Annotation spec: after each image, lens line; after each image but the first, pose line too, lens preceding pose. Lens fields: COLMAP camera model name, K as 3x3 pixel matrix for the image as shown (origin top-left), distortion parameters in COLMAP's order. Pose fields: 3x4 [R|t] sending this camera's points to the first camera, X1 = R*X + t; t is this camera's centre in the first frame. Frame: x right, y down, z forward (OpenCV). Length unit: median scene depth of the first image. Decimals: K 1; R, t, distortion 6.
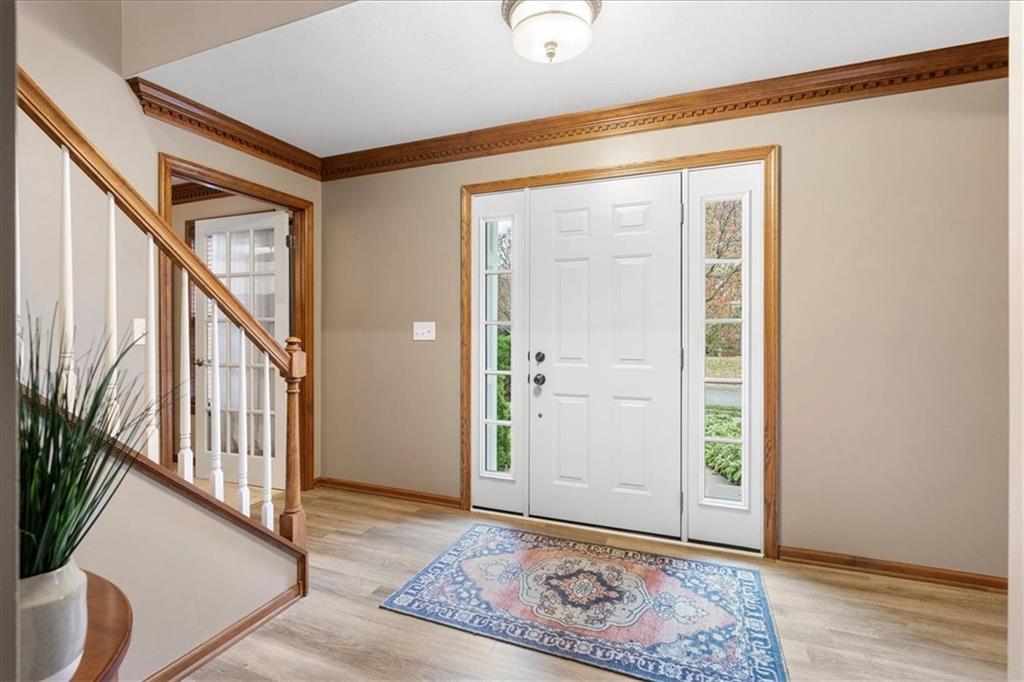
lens RADIAL K [[473.1, 0, 506.9], [0, 473.1, 335.9], [0, 0, 1]] dist [-0.000436, 0.000106]
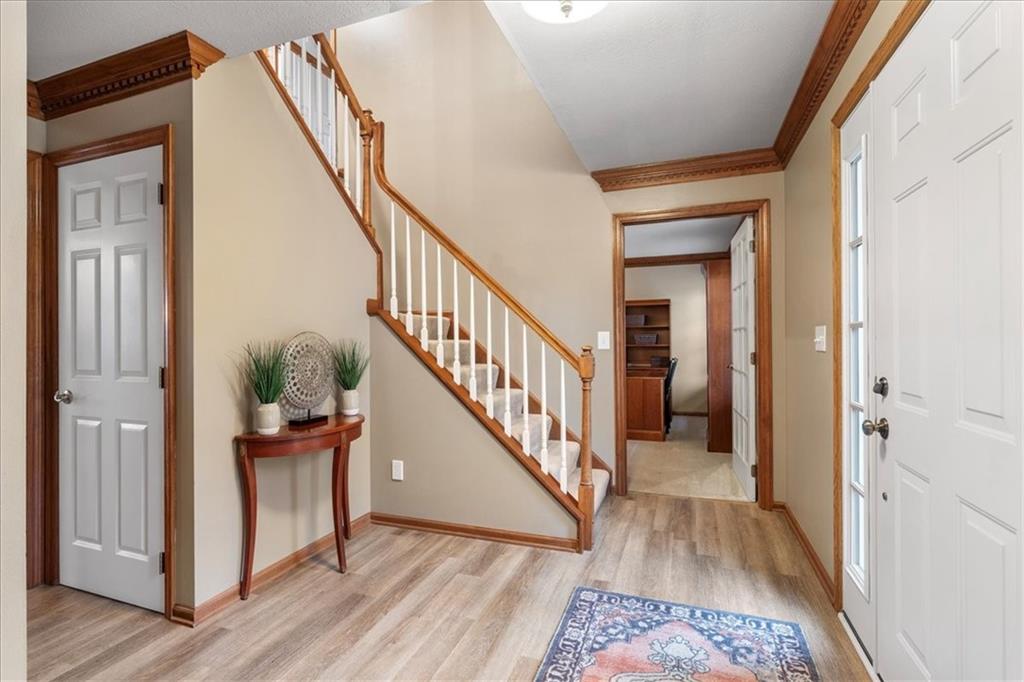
lens RADIAL K [[473.1, 0, 508.4], [0, 473.1, 340.4], [0, 0, 1]] dist [-0.000436, 0.000106]
pose [[0.036295, 0.000026, -0.999341, 0.665352], [-0.000389, 1.000000, 0.000012, -0.009018], [0.999341, 0.000389, 0.036295, 0.628799]]
